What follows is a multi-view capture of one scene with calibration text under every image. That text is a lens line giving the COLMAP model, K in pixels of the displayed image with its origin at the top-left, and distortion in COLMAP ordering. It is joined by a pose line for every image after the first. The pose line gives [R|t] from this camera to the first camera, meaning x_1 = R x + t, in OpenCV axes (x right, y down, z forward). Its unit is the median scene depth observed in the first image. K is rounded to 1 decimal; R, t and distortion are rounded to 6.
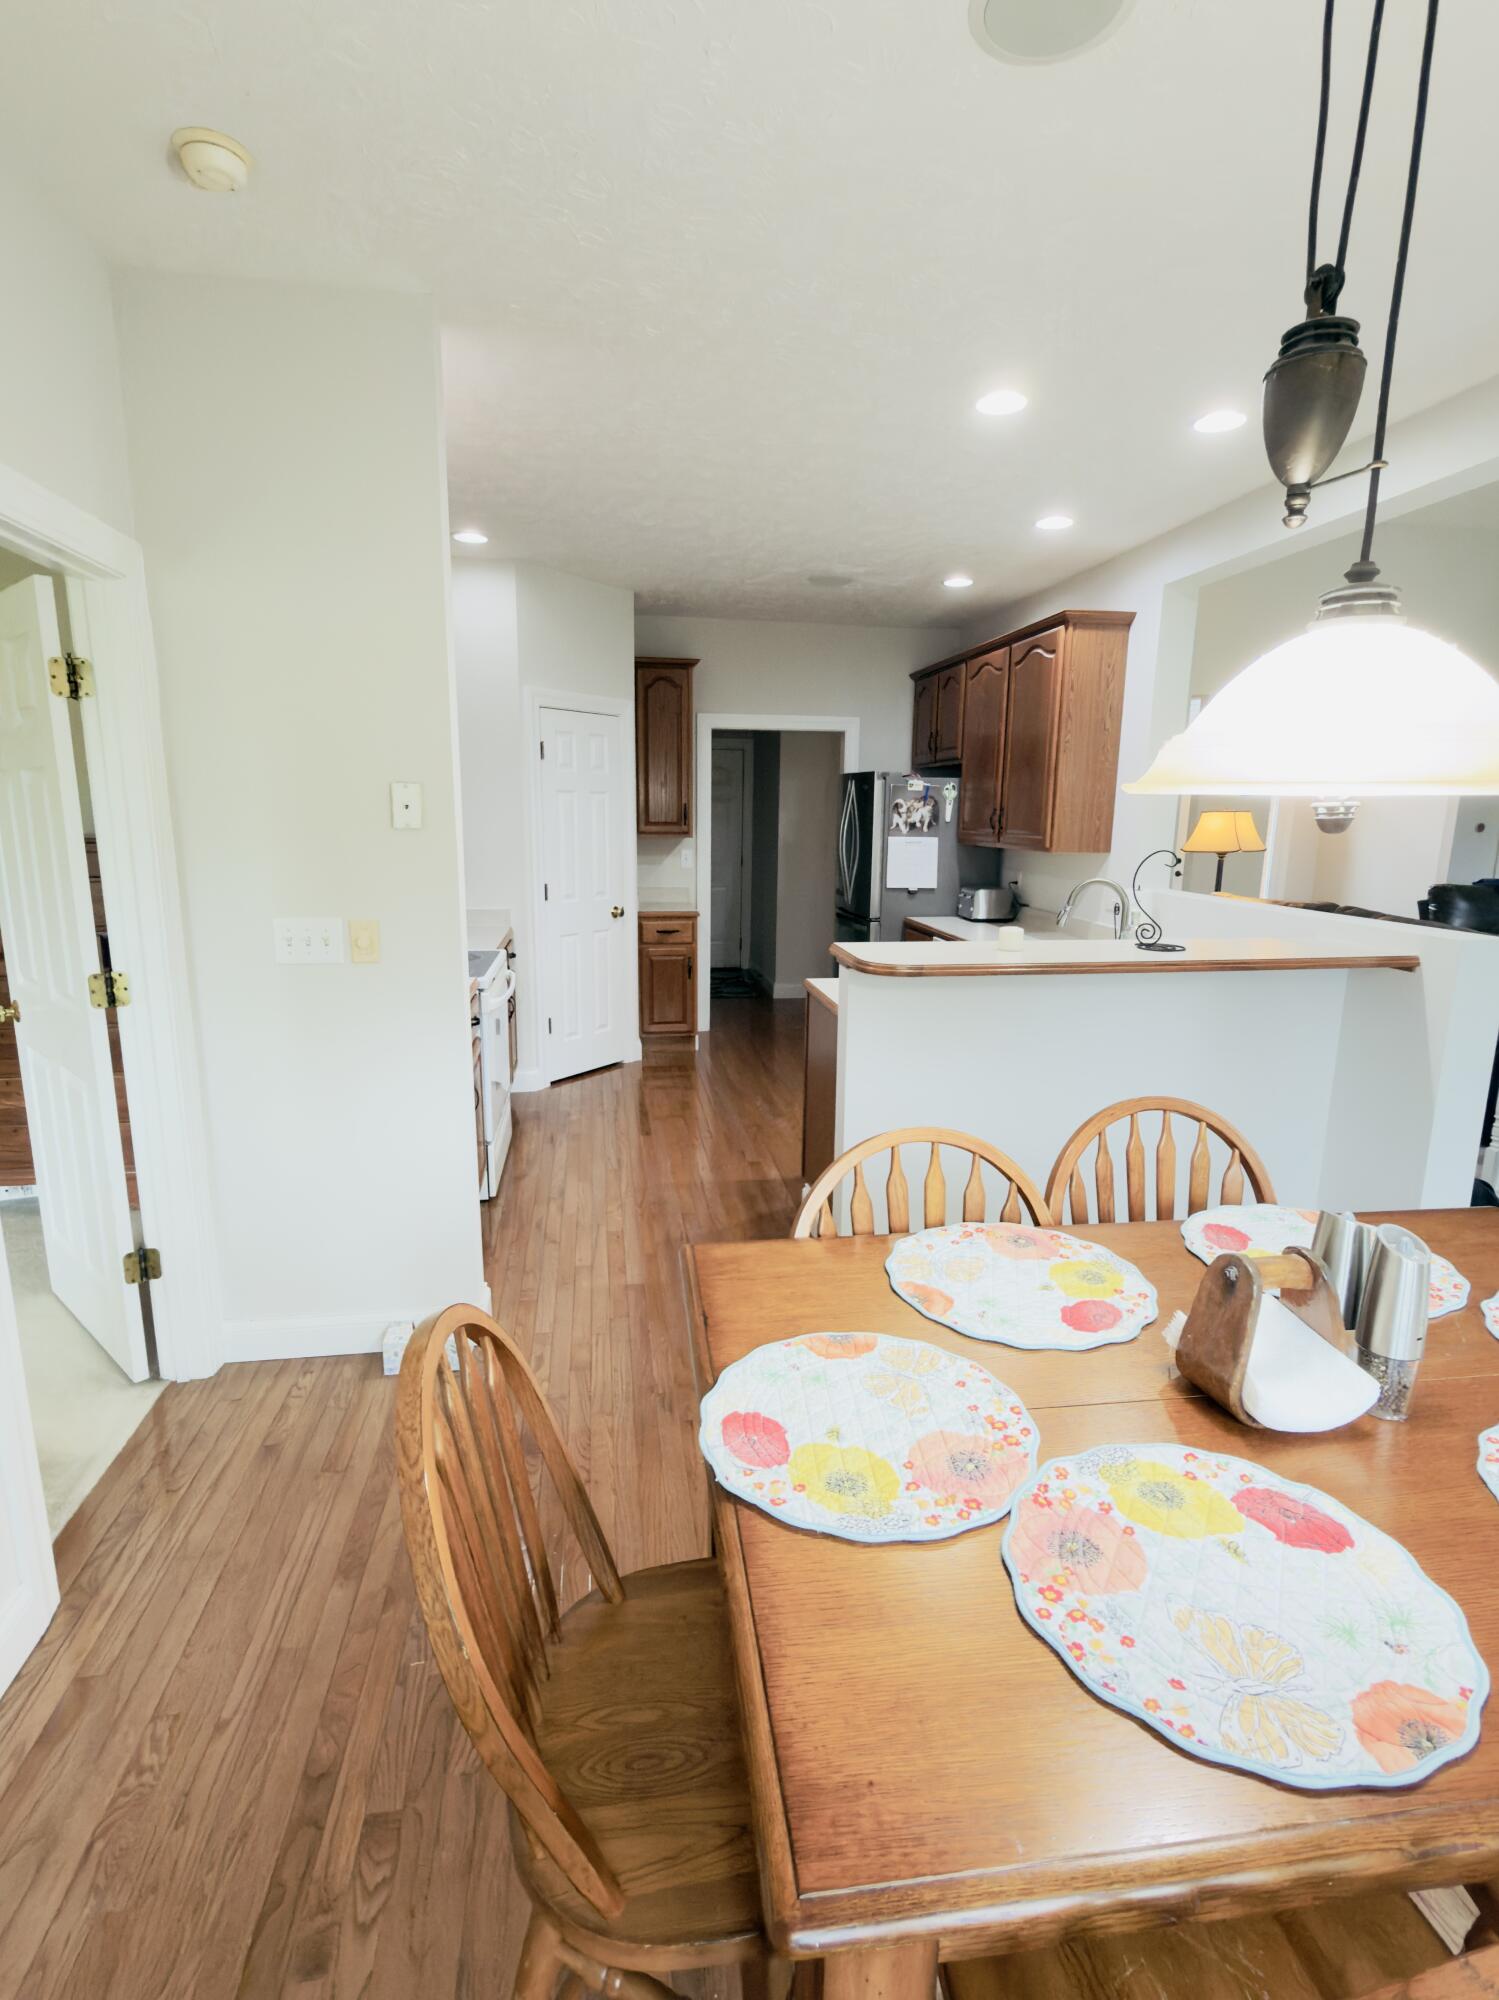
lens RADIAL K [[948.1, 0, 746.6], [0, 948.1, 1002.1], [0, 0, 1]] dist [-0.002264, -0.000769]
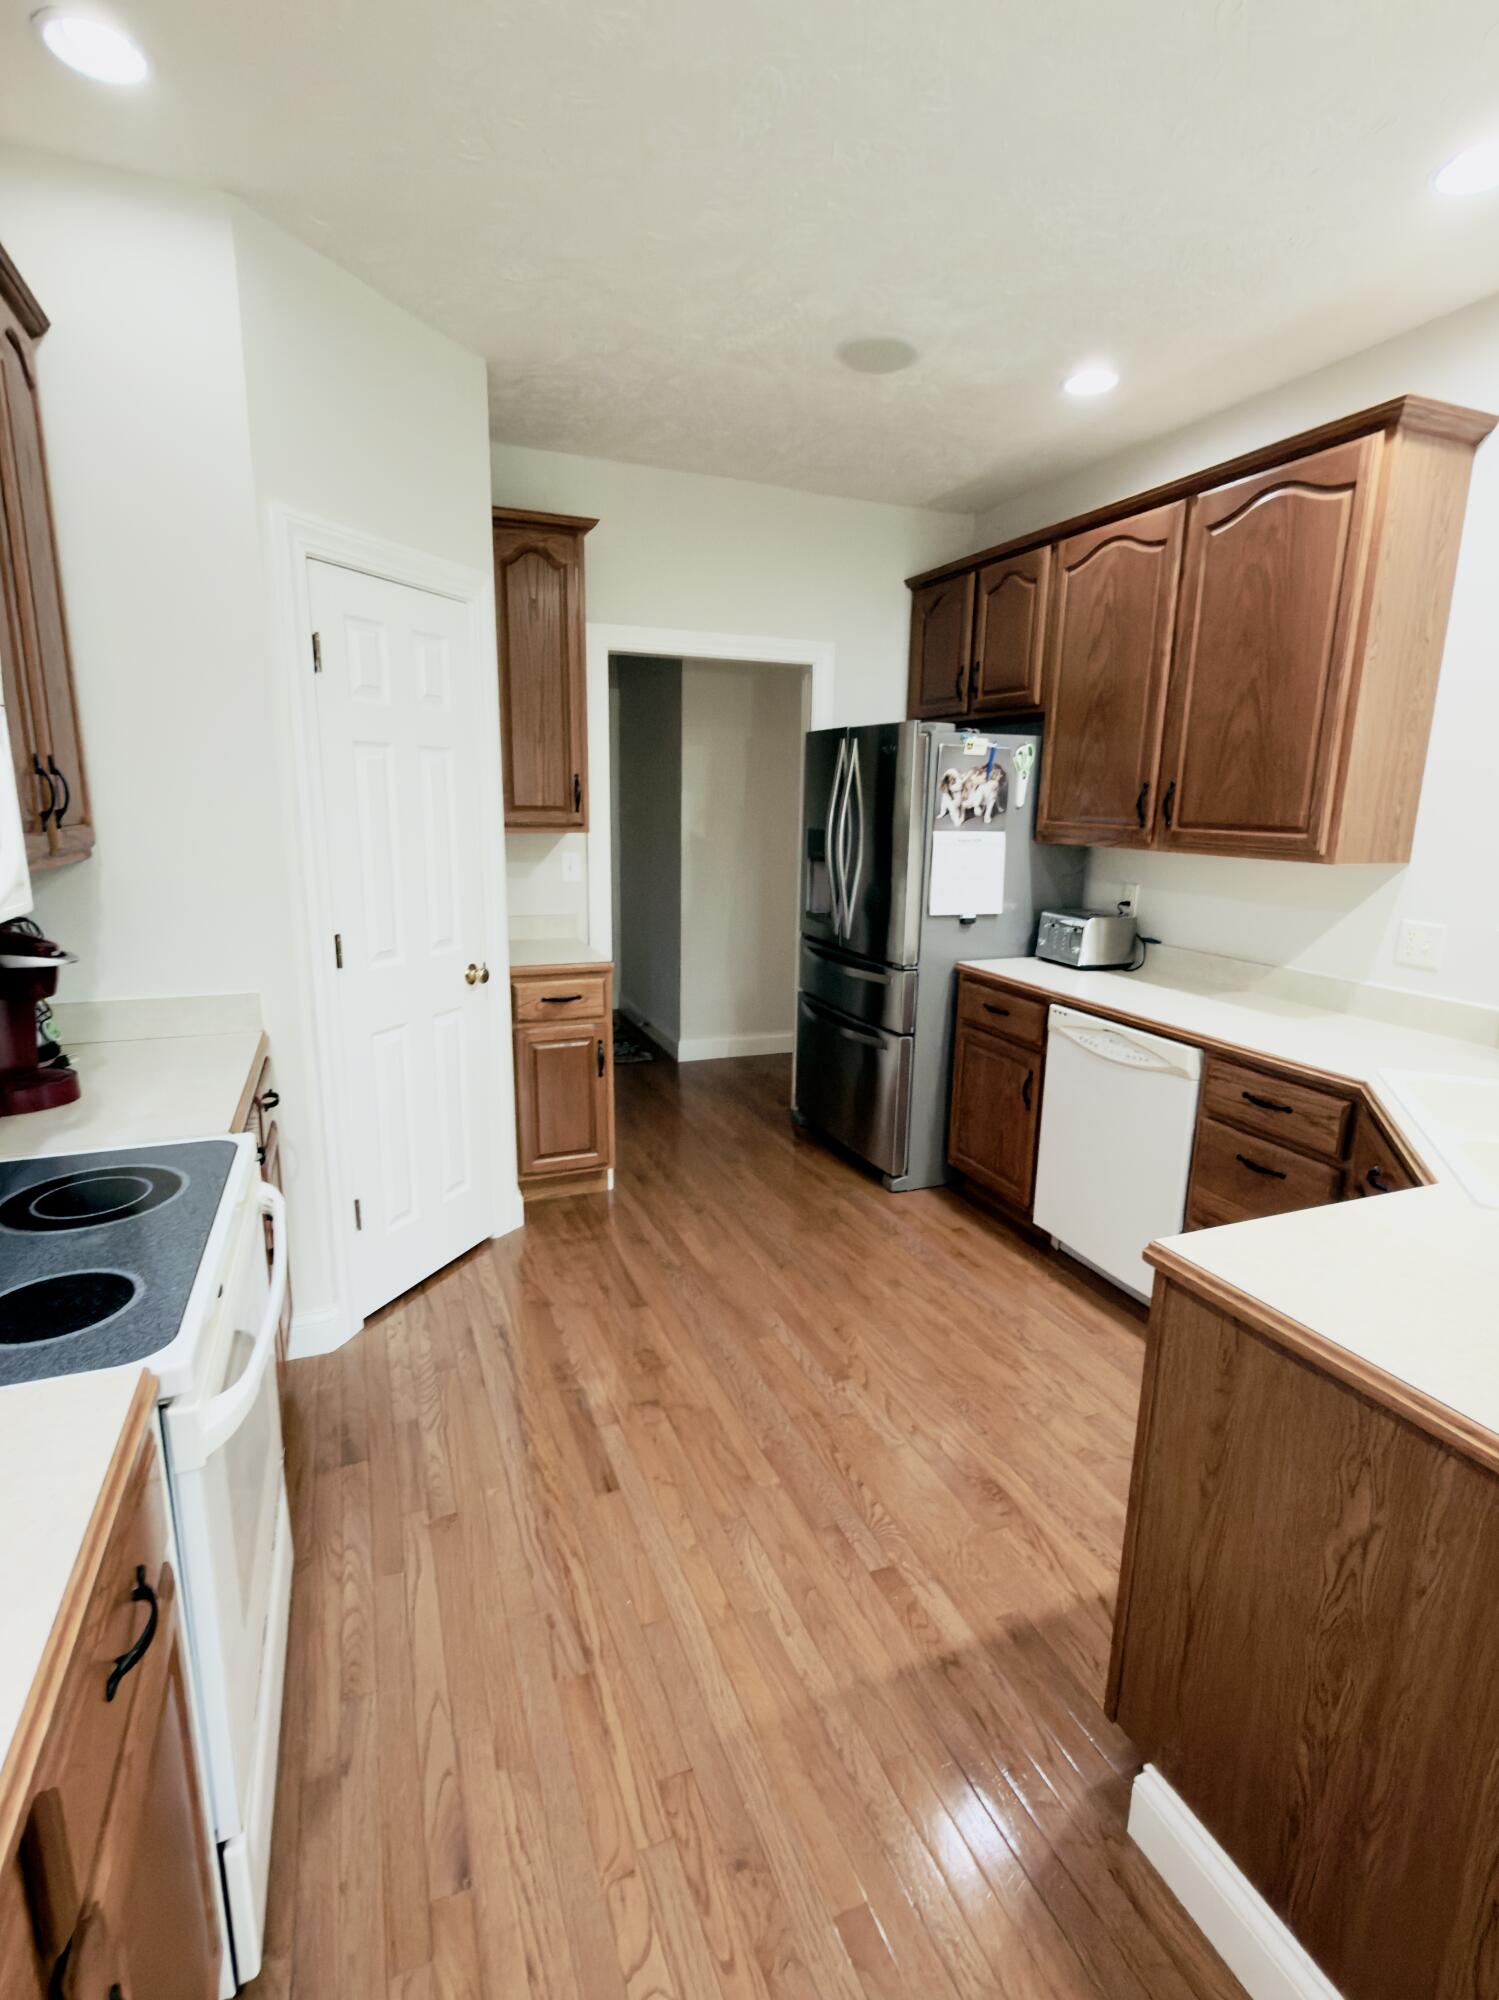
lens RADIAL K [[948.1, 0, 745.0], [0, 948.1, 1002.0], [0, 0, 1]] dist [-0.002264, -0.000769]
pose [[0.973598, -0.044599, 0.223872, -0.106835], [0.040852, 0.998937, 0.021342, -0.082712], [-0.224586, -0.011633, 0.974385, 0.432891]]
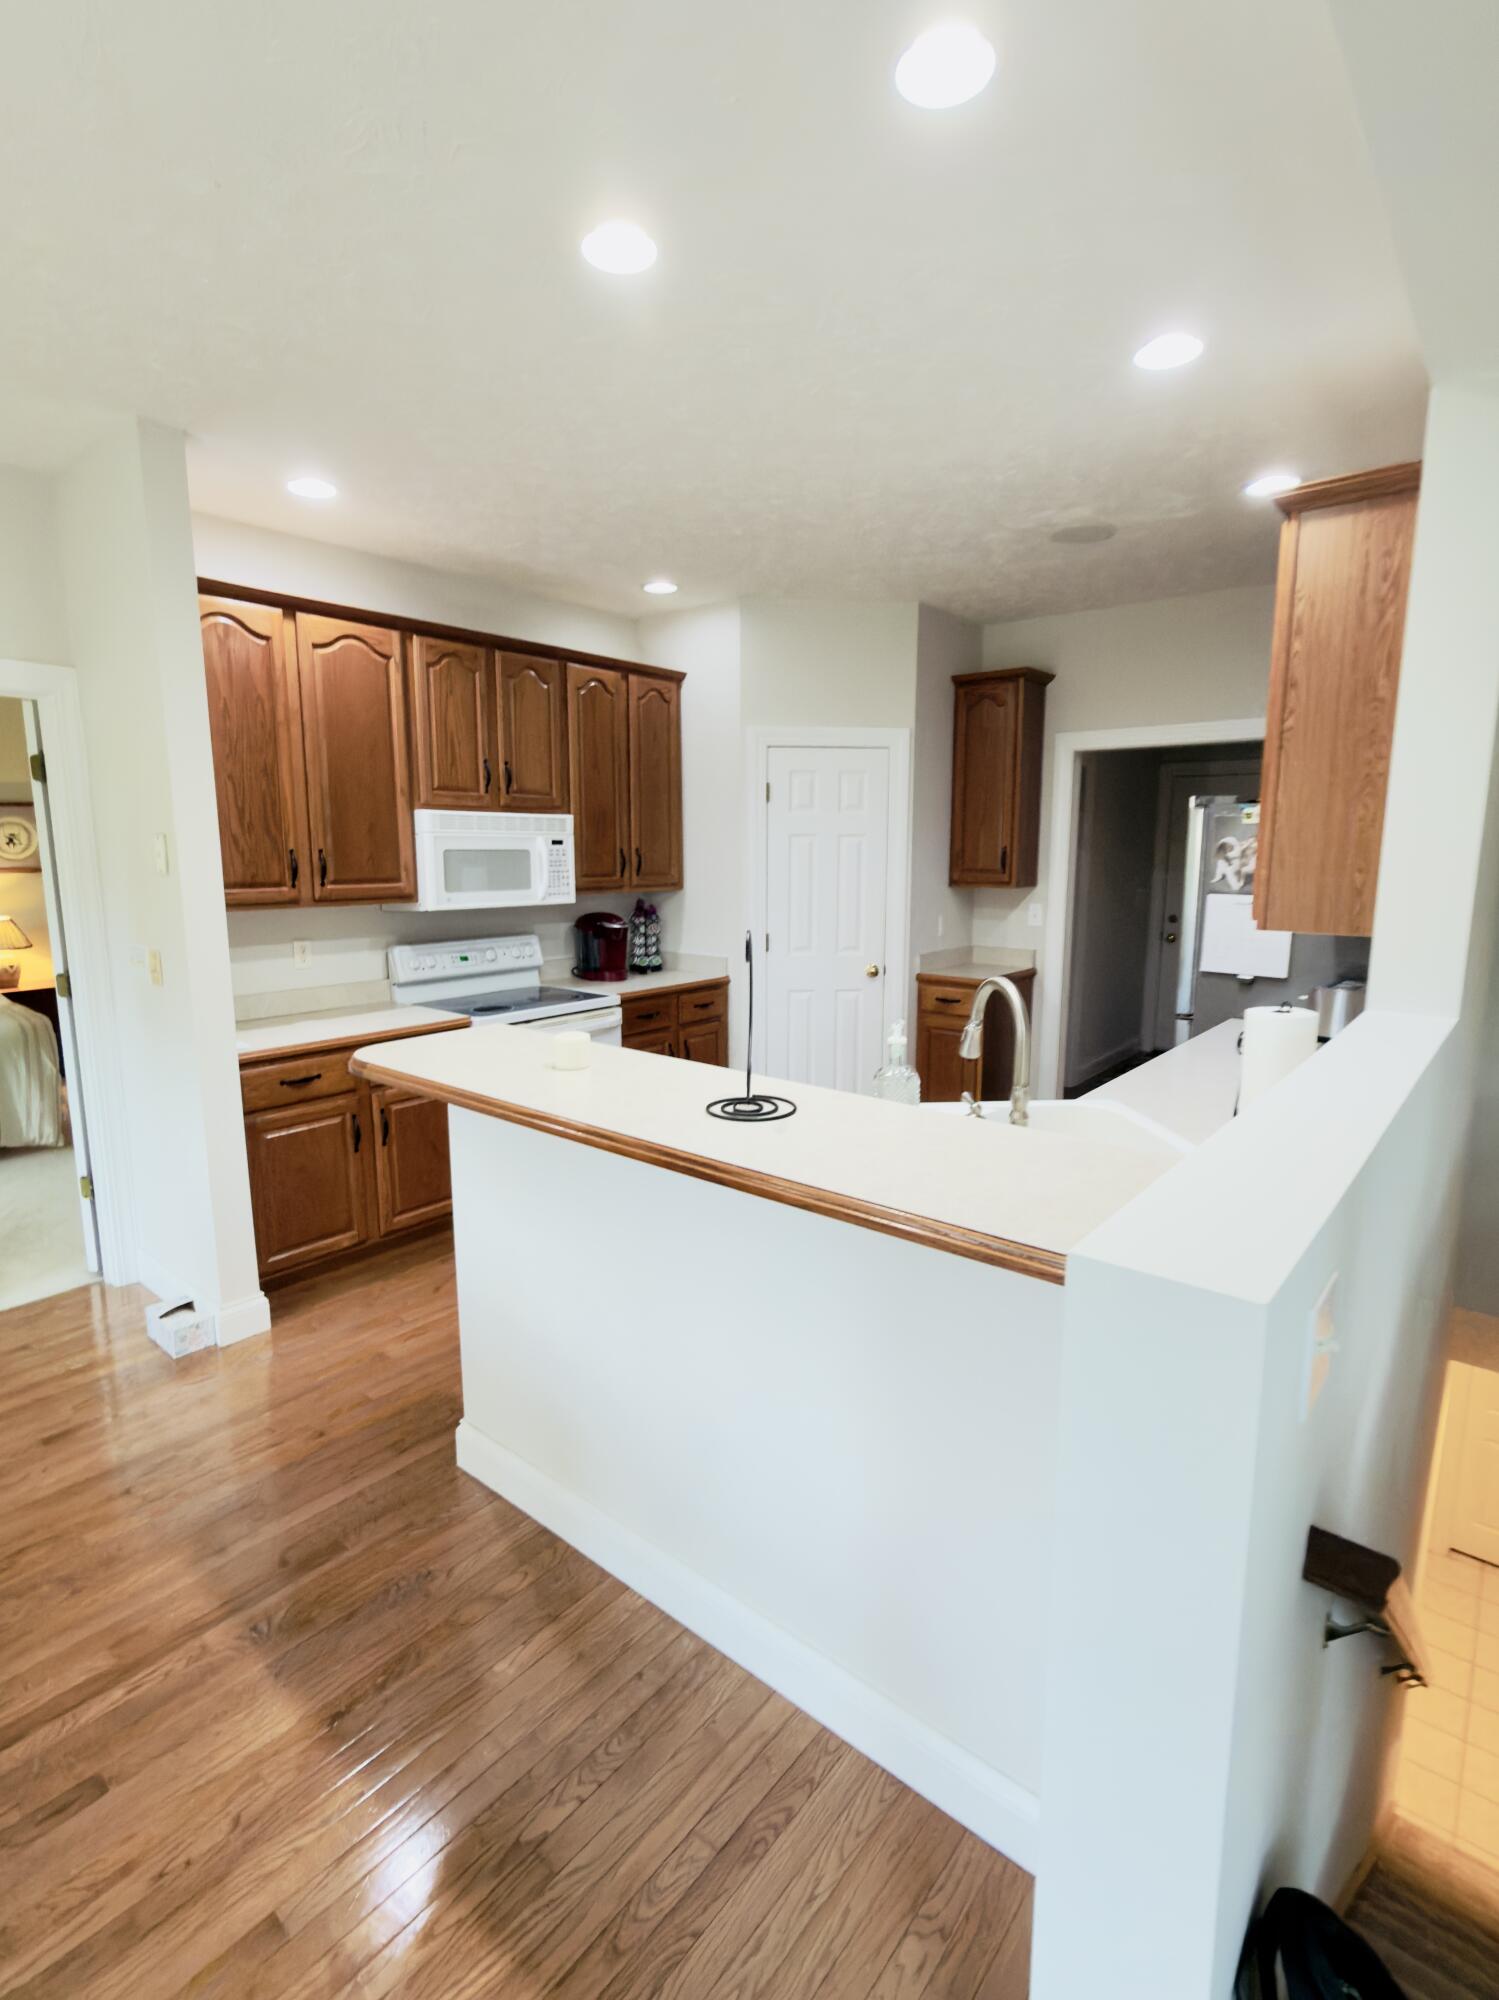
lens RADIAL K [[948.1, 0, 745.7], [0, 948.1, 1003.7], [0, 0, 1]] dist [-0.002264, -0.000769]
pose [[0.654109, 0.114723, -0.747649, 0.436127], [-0.146211, 0.988966, 0.023833, -0.067542], [0.742134, 0.093725, 0.663666, 0.330497]]
